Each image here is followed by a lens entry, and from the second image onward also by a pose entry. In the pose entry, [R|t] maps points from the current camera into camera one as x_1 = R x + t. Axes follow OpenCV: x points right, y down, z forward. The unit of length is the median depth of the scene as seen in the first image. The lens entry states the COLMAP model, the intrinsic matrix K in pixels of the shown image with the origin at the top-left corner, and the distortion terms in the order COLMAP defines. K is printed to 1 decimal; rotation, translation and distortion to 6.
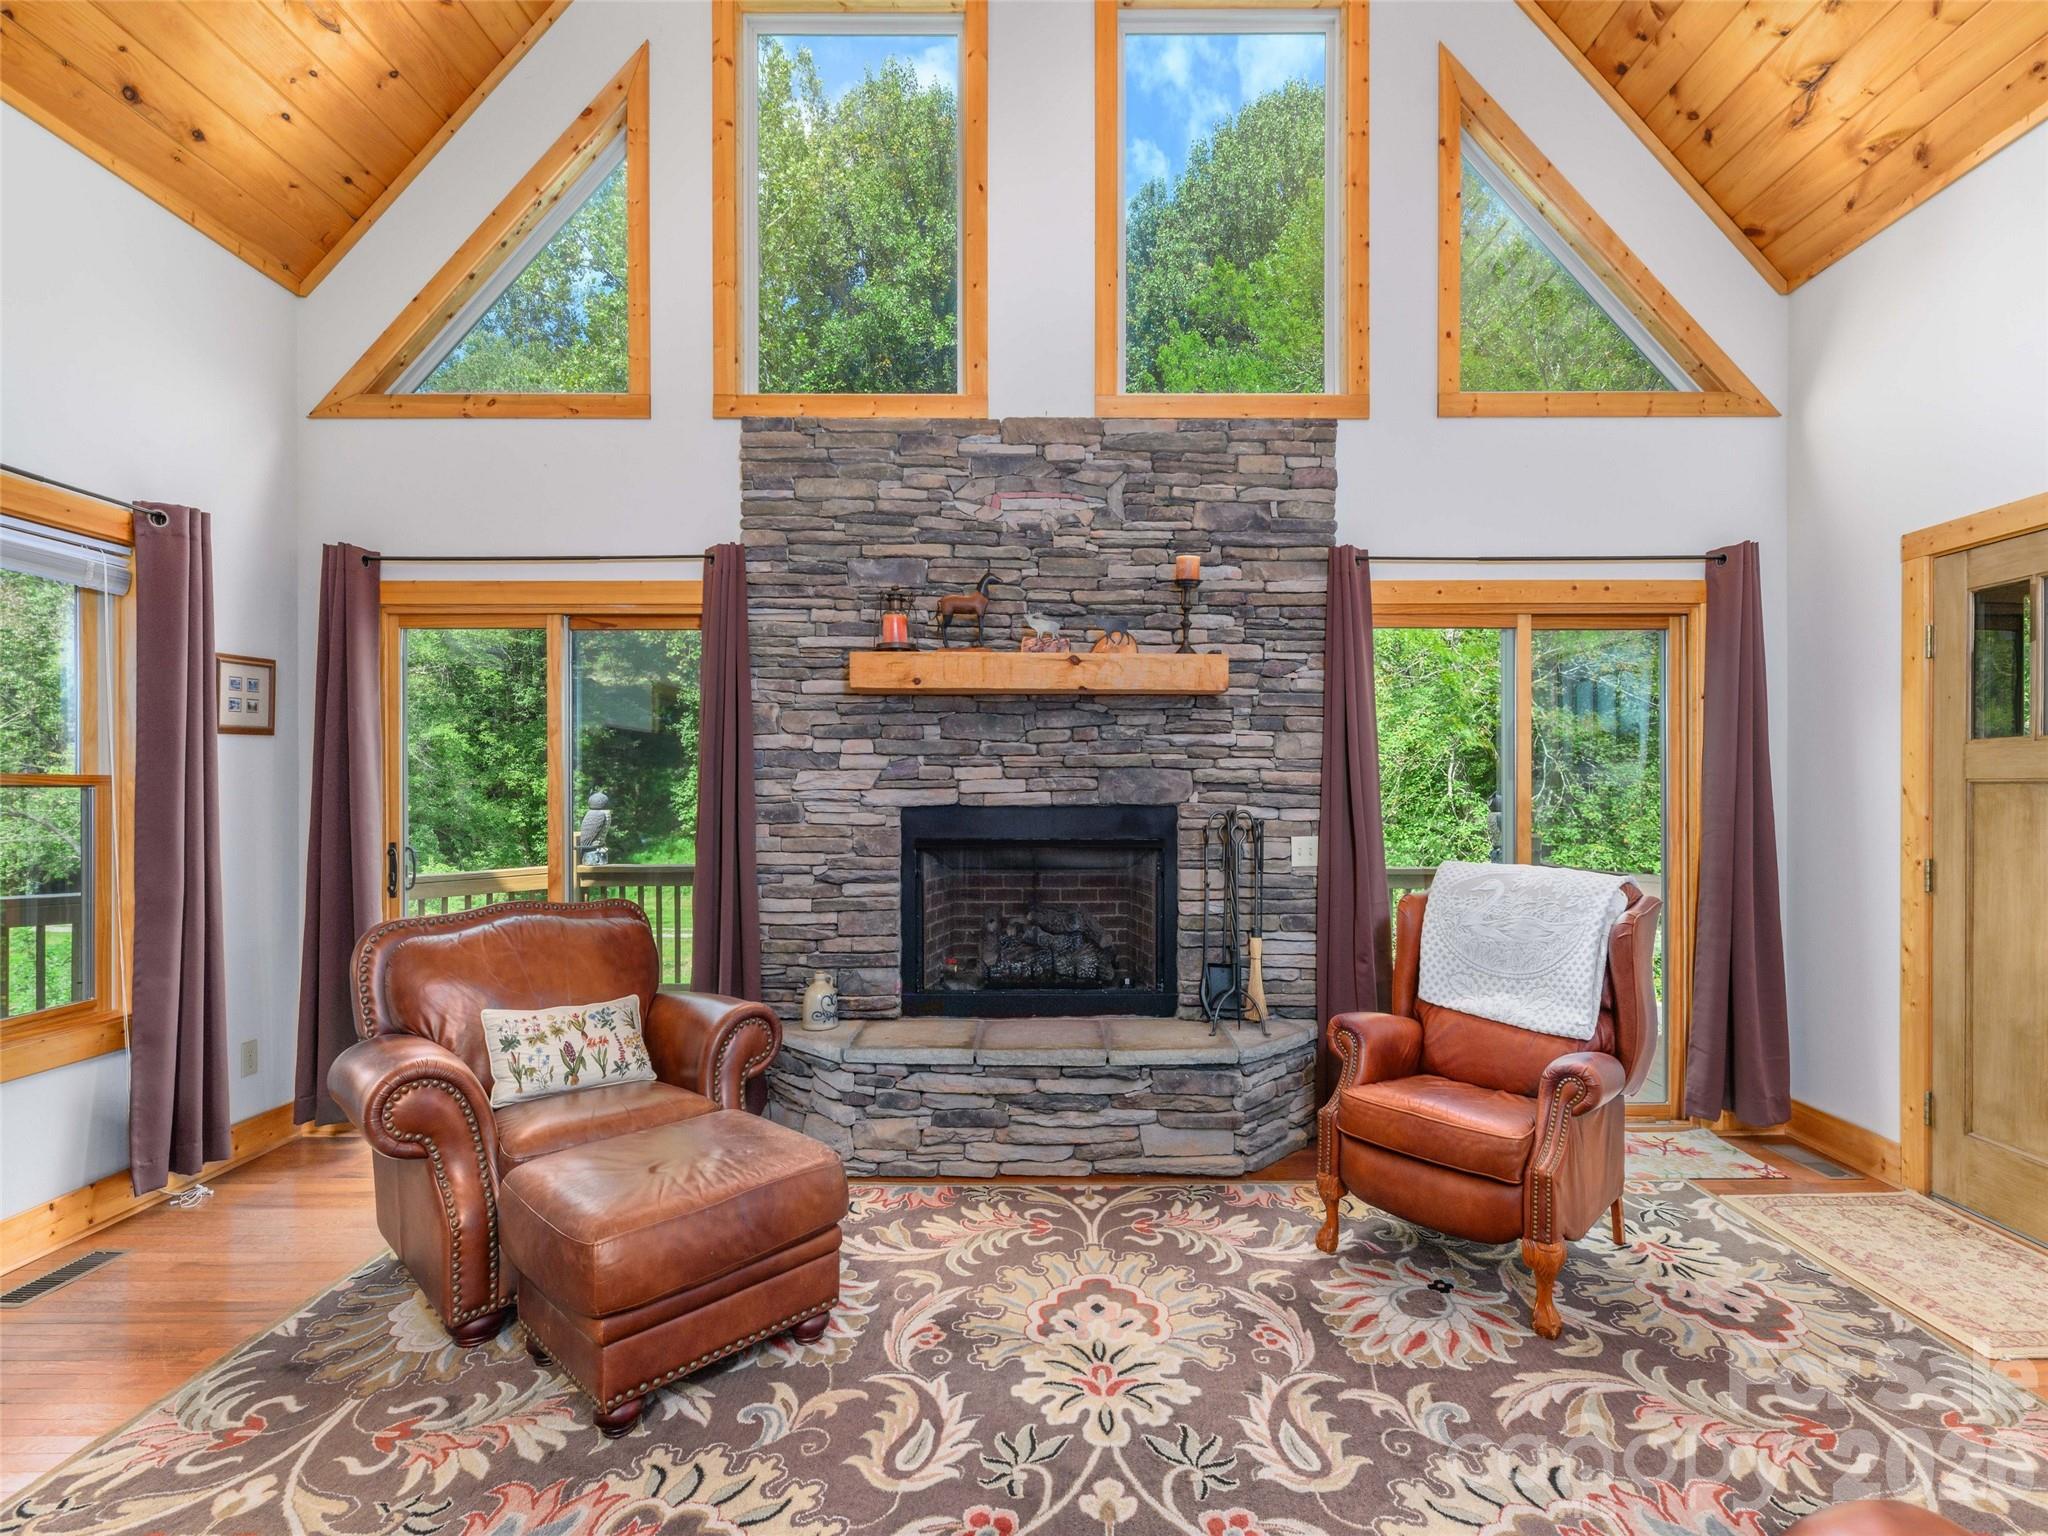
lens RADIAL K [[932.2, 0, 1050.1], [0, 932.2, 789.1], [0, 0, 1]] dist [-0.000201, 0.000043]
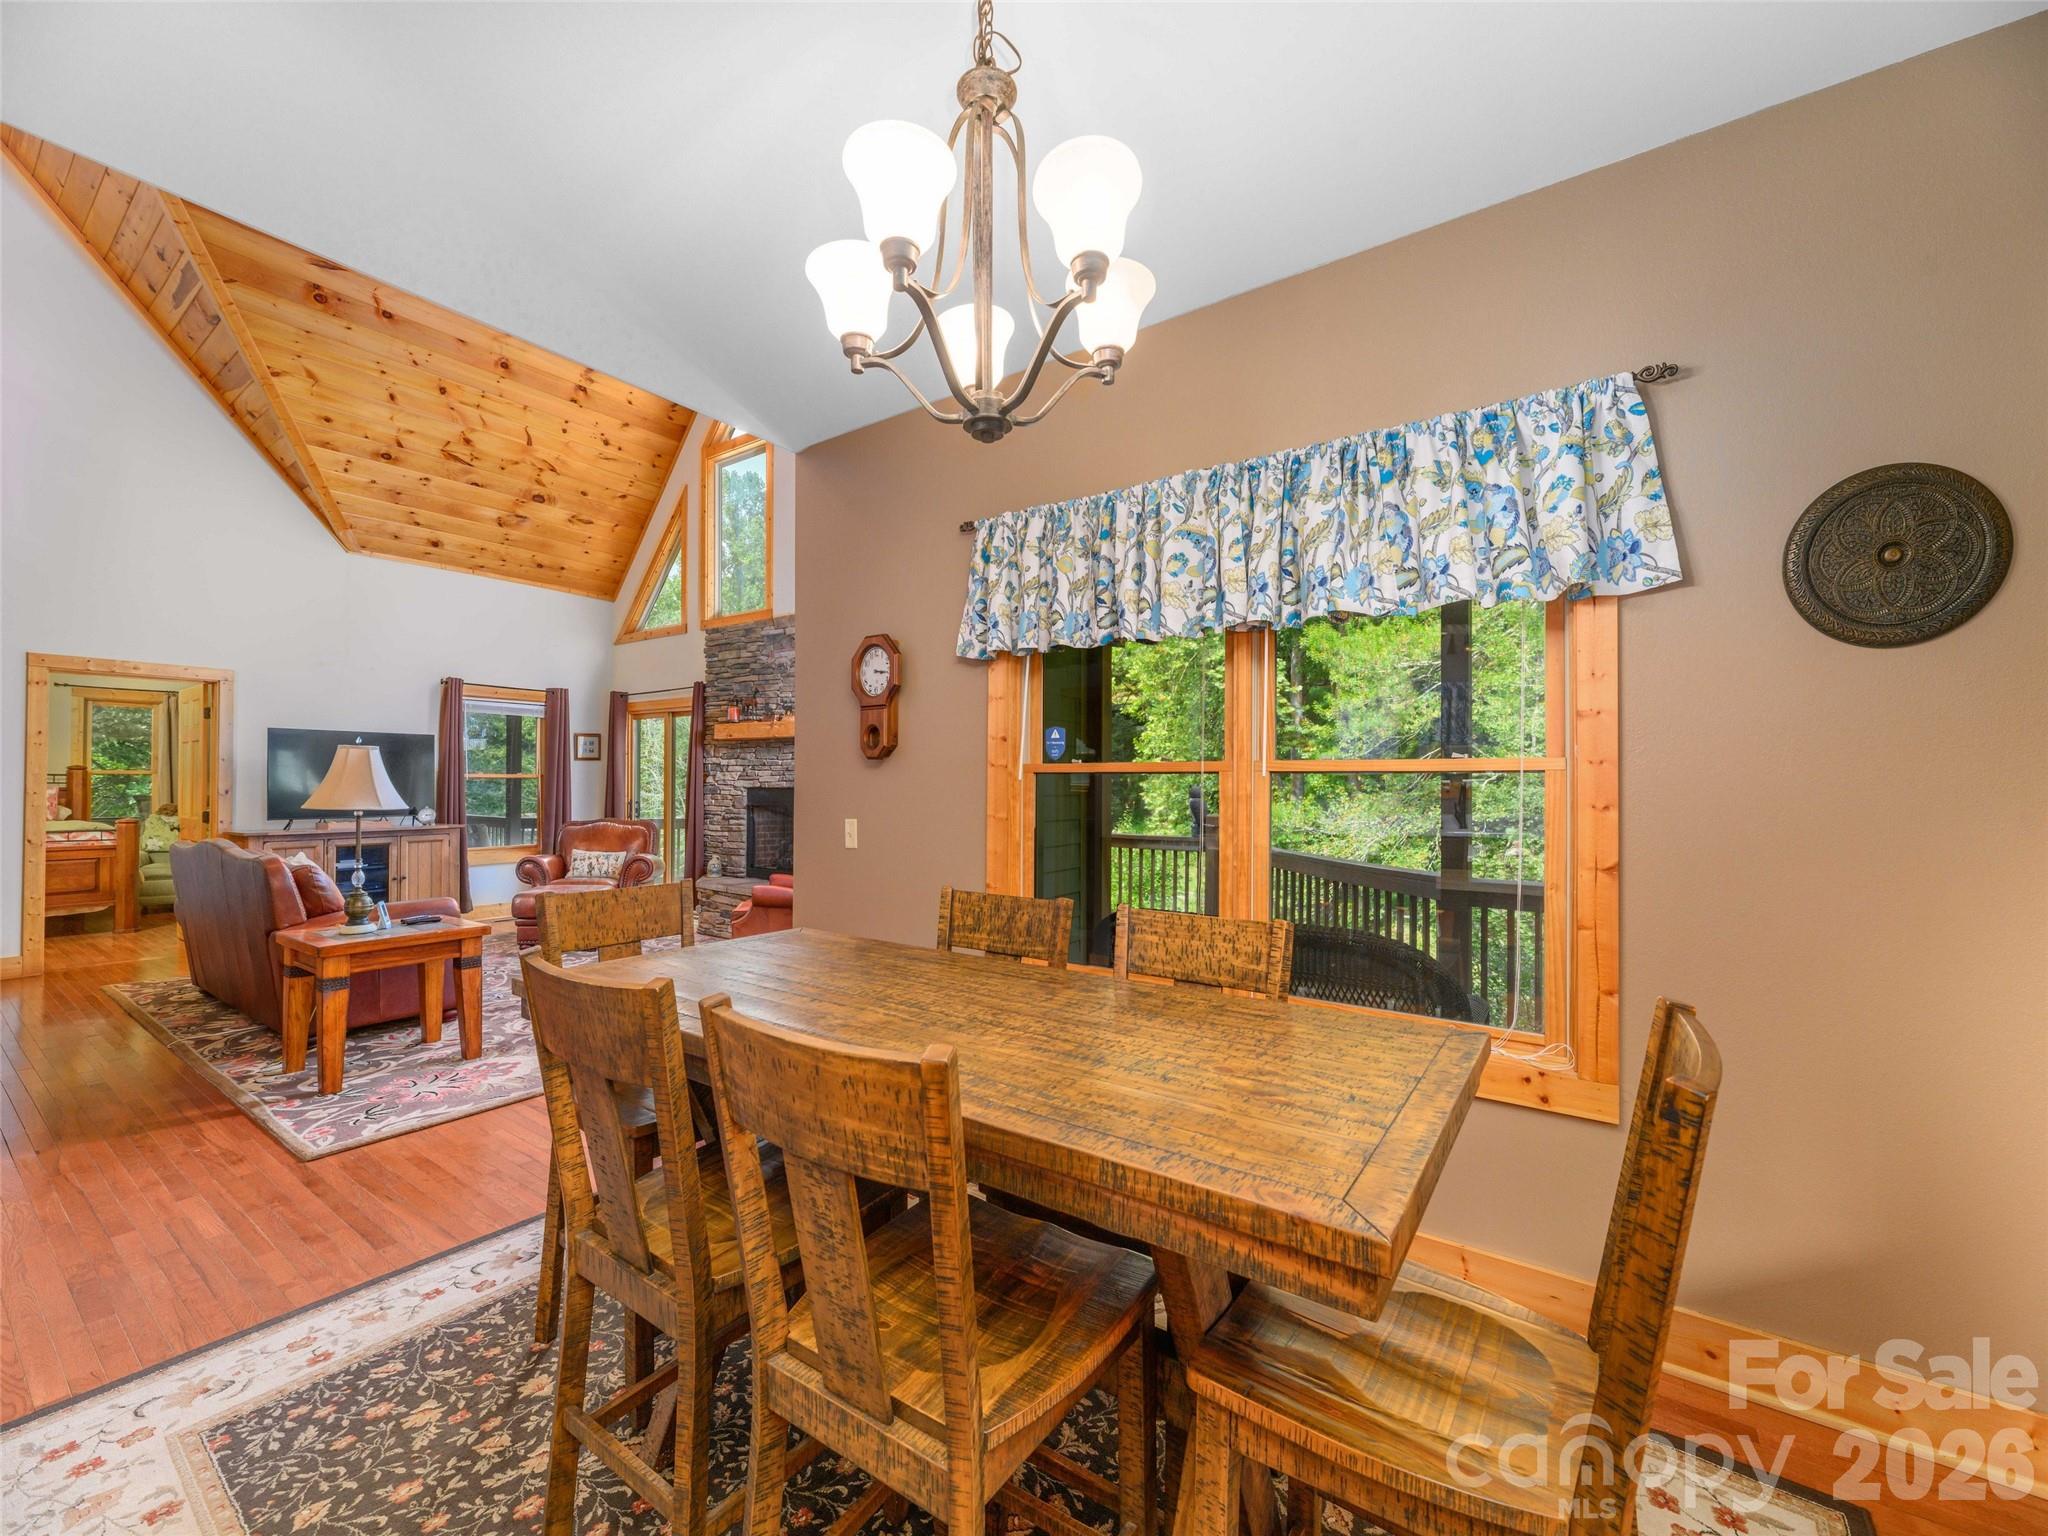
lens RADIAL K [[808.6, 0, 1026.1], [0, 808.6, 772.7], [0, 0, 1]] dist [0.001050, 0.000129]
pose [[0.824370, -0.002924, -0.566044, 1.594656], [-0.003513, 0.999941, -0.010282, 0.000054], [0.566041, 0.010465, 0.824311, -0.285608]]
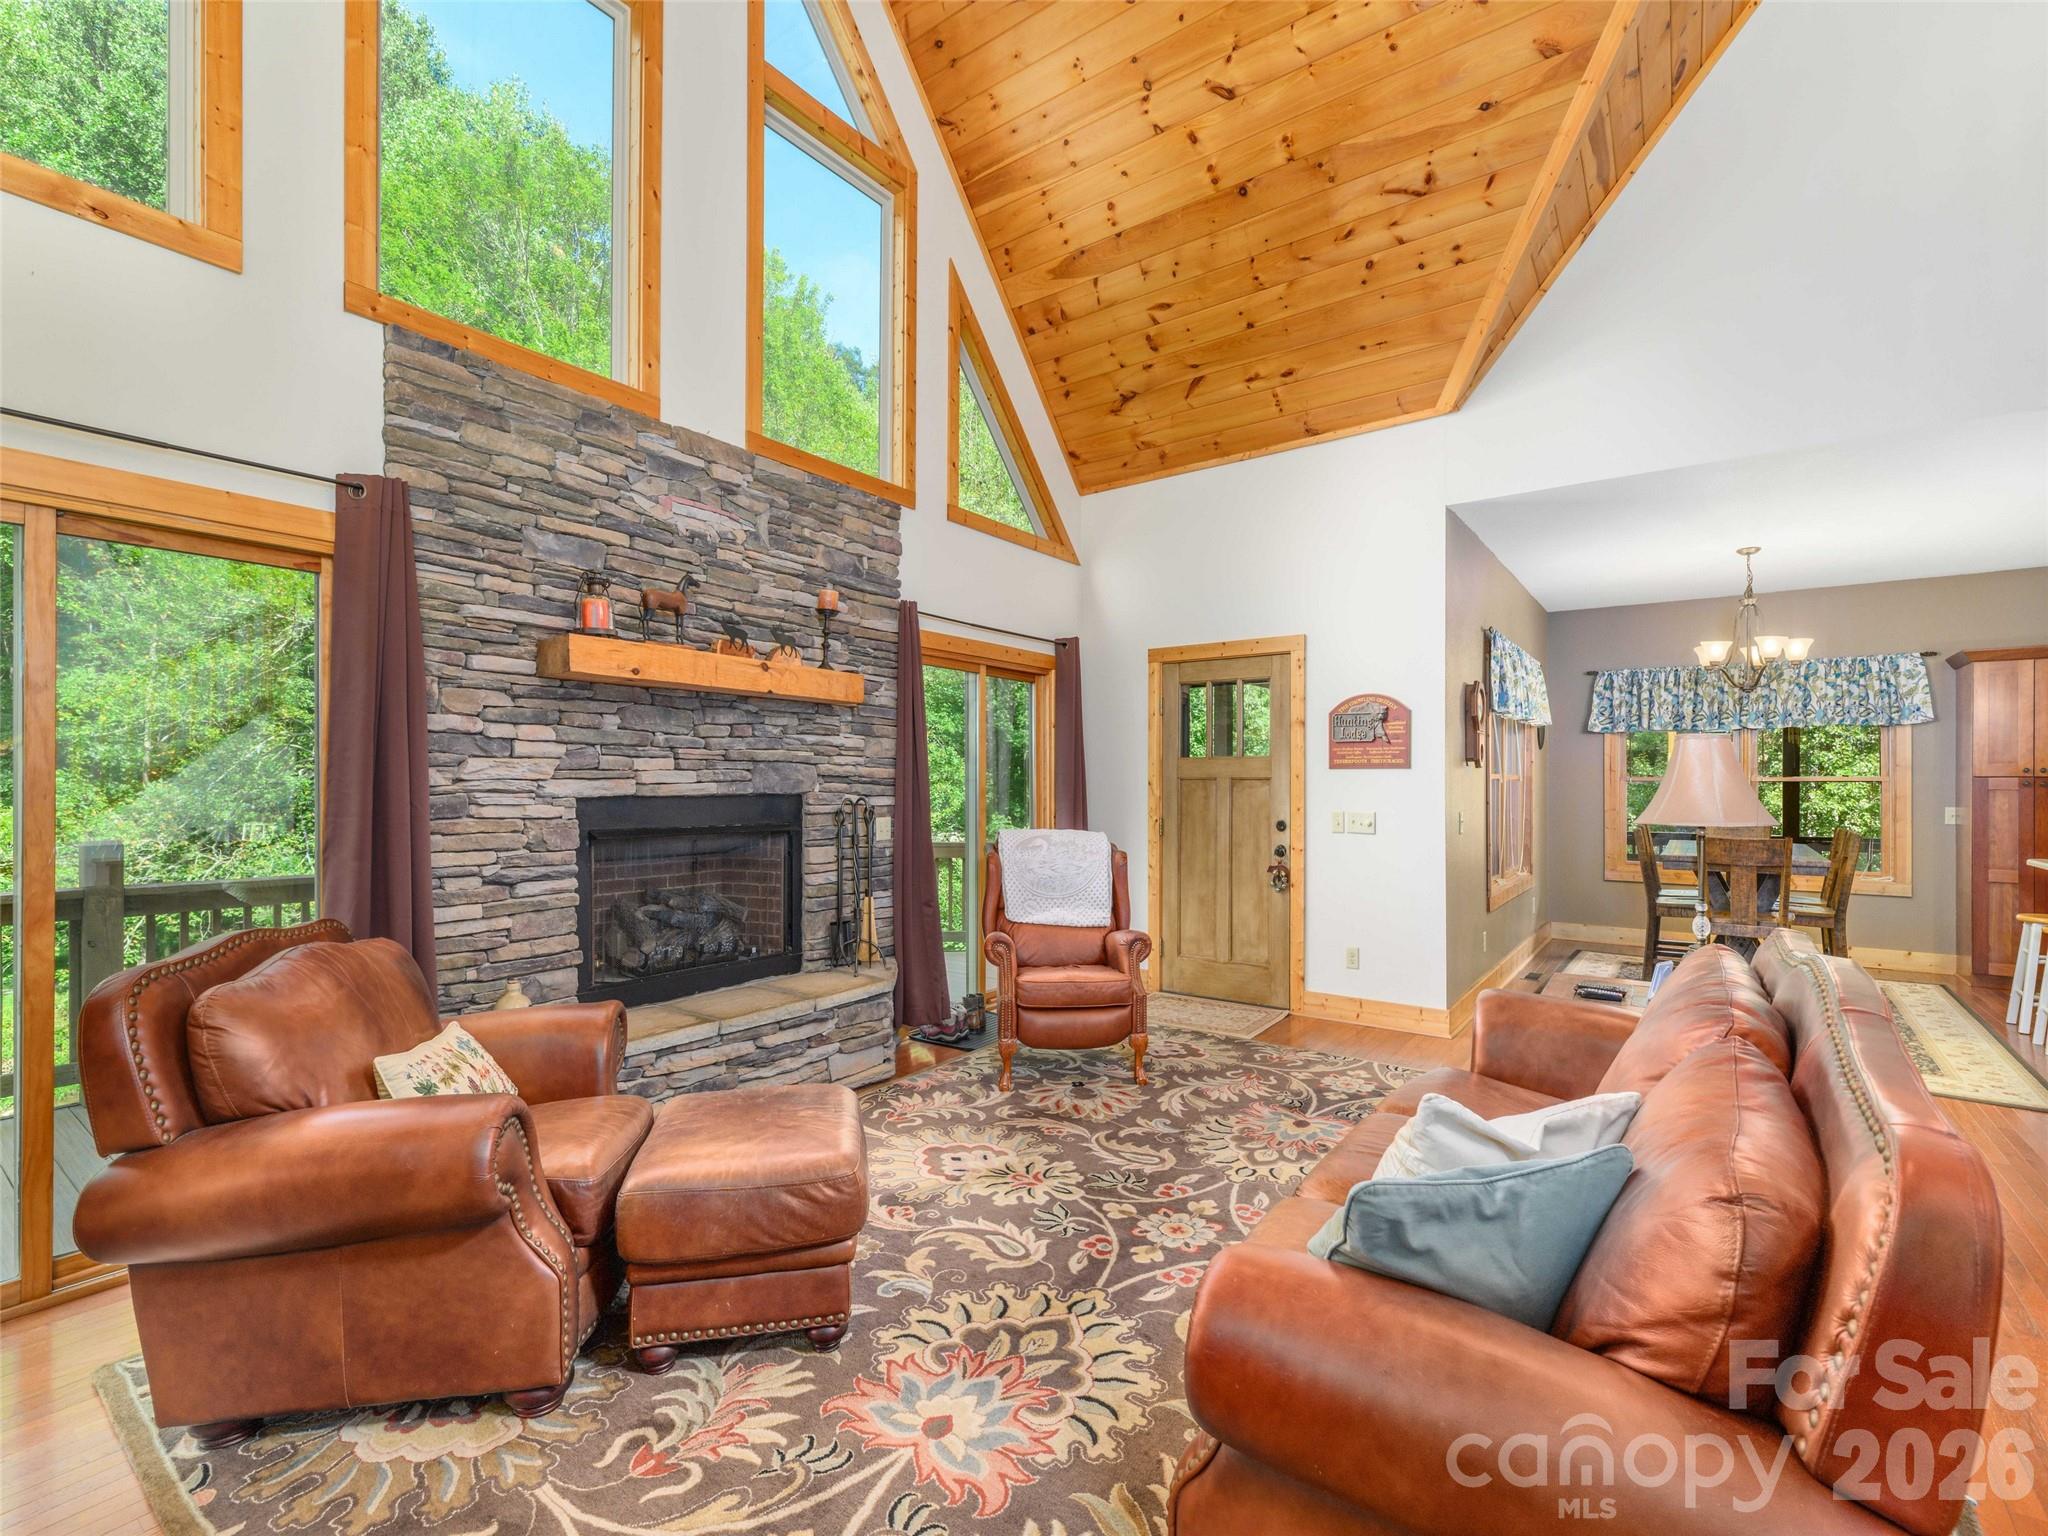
lens RADIAL K [[918.6, 0, 1009.1], [0, 918.6, 777.5], [0, 0, 1]] dist [0.001171, 0.000308]
pose [[0.604848, 0.007375, 0.796307, -0.647657], [-0.002911, 0.999971, -0.007050, 0.003567], [-0.796336, 0.001946, 0.604852, 0.079342]]
